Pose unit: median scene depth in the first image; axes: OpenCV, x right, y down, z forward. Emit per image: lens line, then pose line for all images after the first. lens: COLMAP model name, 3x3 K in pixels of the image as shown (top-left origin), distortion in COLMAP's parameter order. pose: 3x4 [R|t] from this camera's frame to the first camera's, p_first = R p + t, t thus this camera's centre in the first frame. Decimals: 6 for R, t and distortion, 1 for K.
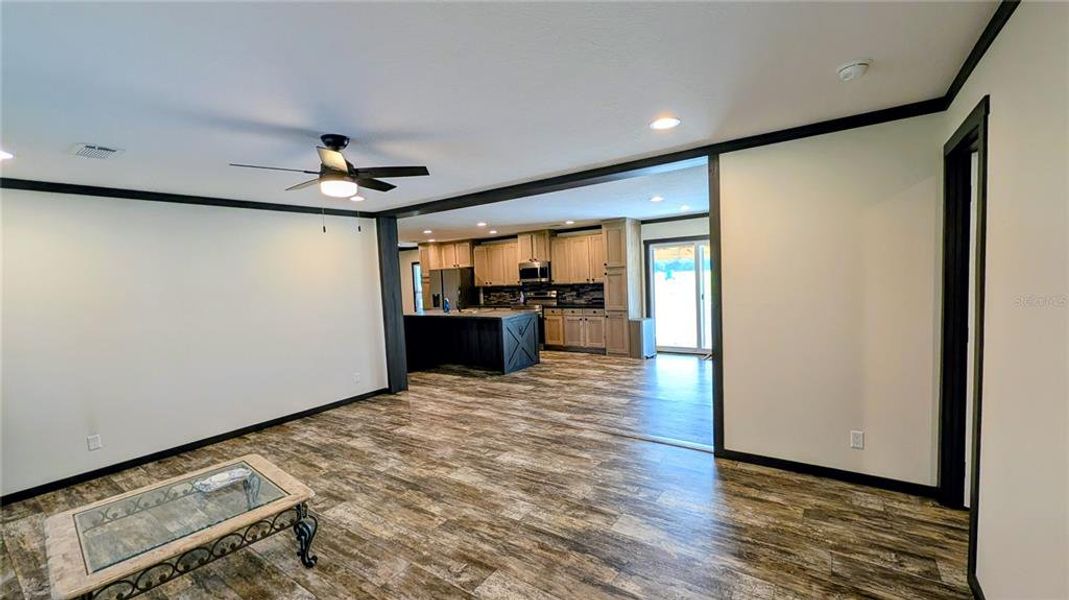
lens RADIAL K [[434.7, 0, 542.0], [0, 434.7, 301.6], [0, 0, 1]] dist [0.005504, -0.001324]
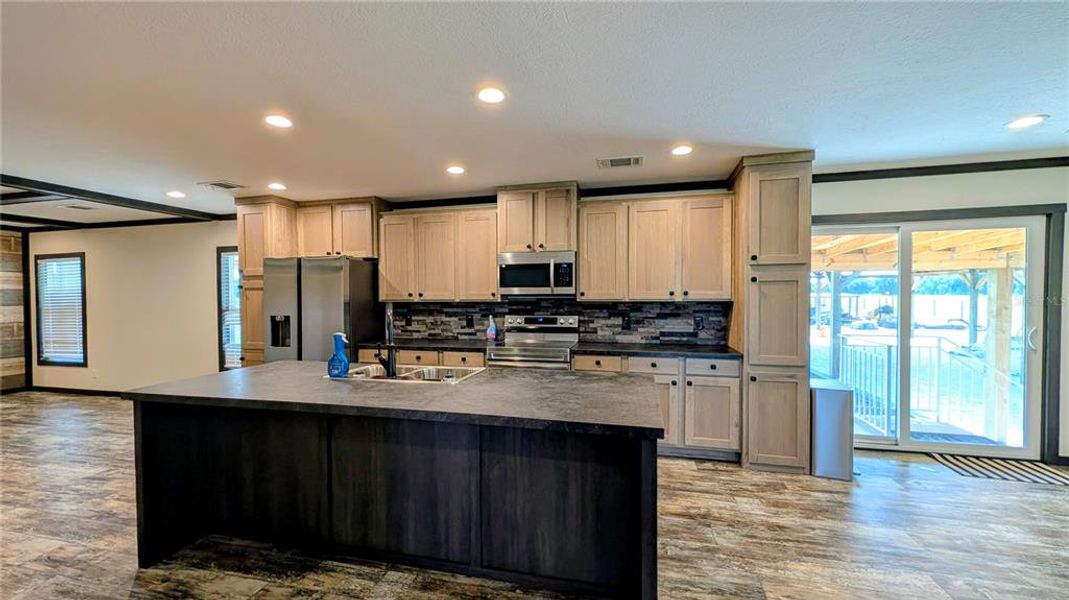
lens RADIAL K [[424.7, 0, 553.8], [0, 424.7, 302.9], [0, 0, 1]] dist [-0.001115, 0.000680]
pose [[0.932010, 0.034771, 0.360761, -0.164435], [-0.015475, 0.998297, -0.056238, -0.011970], [-0.362102, 0.046831, 0.930961, 0.586781]]
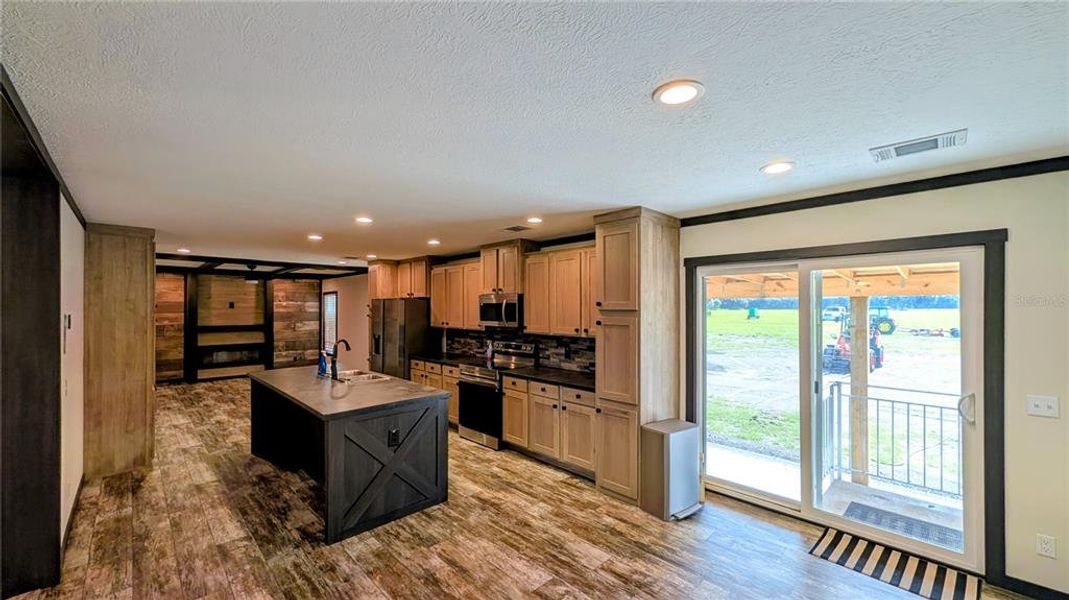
lens RADIAL K [[424.7, 0, 529.3], [0, 424.7, 303.7], [0, 0, 1]] dist [-0.001115, 0.000680]
pose [[0.978919, 0.042172, -0.199850, 0.141966], [-0.054987, 0.996742, -0.059007, -0.045760], [0.196710, 0.068752, 0.978048, 0.442053]]
